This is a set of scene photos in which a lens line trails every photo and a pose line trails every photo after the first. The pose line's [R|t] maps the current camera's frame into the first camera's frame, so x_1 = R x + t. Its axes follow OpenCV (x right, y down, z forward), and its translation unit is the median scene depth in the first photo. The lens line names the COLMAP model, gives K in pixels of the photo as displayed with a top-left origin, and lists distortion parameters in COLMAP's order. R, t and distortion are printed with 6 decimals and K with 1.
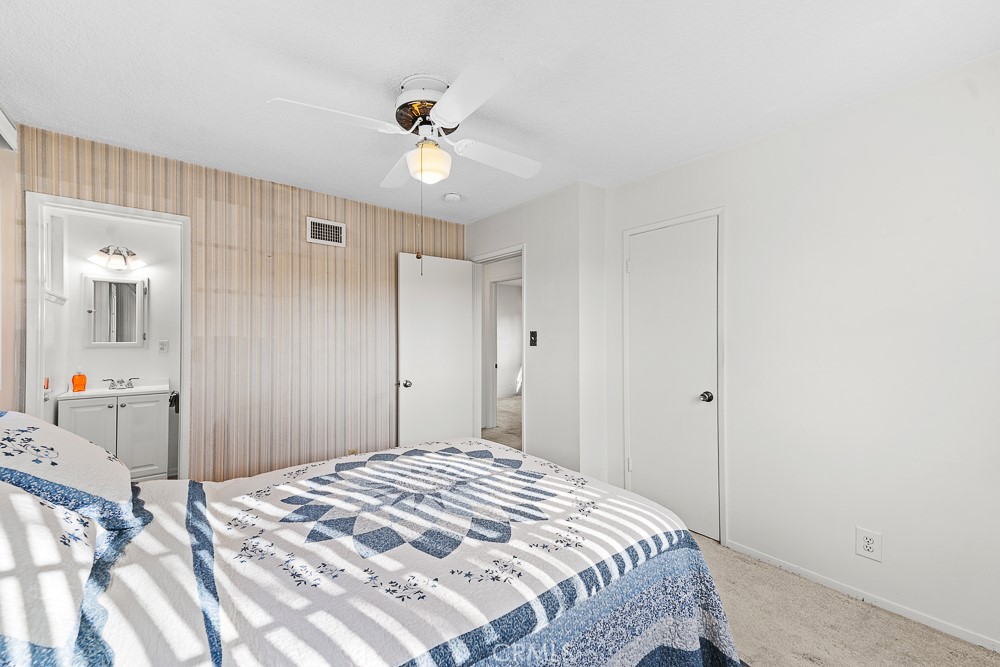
lens RADIAL K [[392.6, 0, 500.0], [0, 392.6, 333.5], [0, 0, 1]] dist [0.036335, -0.004872]
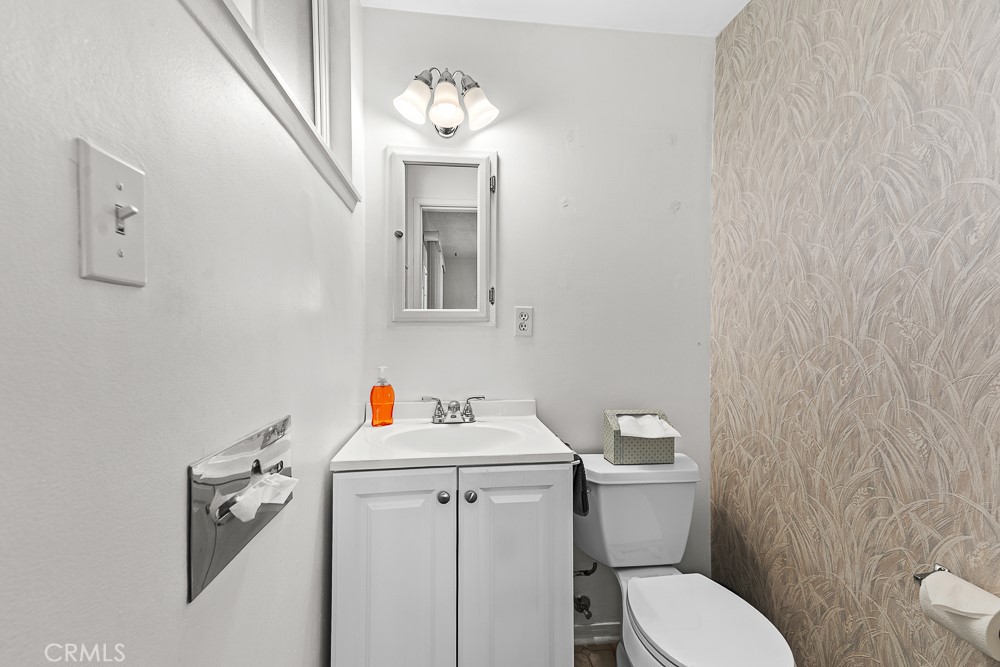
lens RADIAL K [[392.6, 0, 500.0], [0, 392.6, 333.5], [0, 0, 1]] dist [0.036335, -0.004872]
pose [[0.852099, 0.005778, -0.523348, -0.710003], [0.001213, 0.999915, 0.013014, 0.042788], [0.523379, -0.011724, 0.852020, 0.706774]]
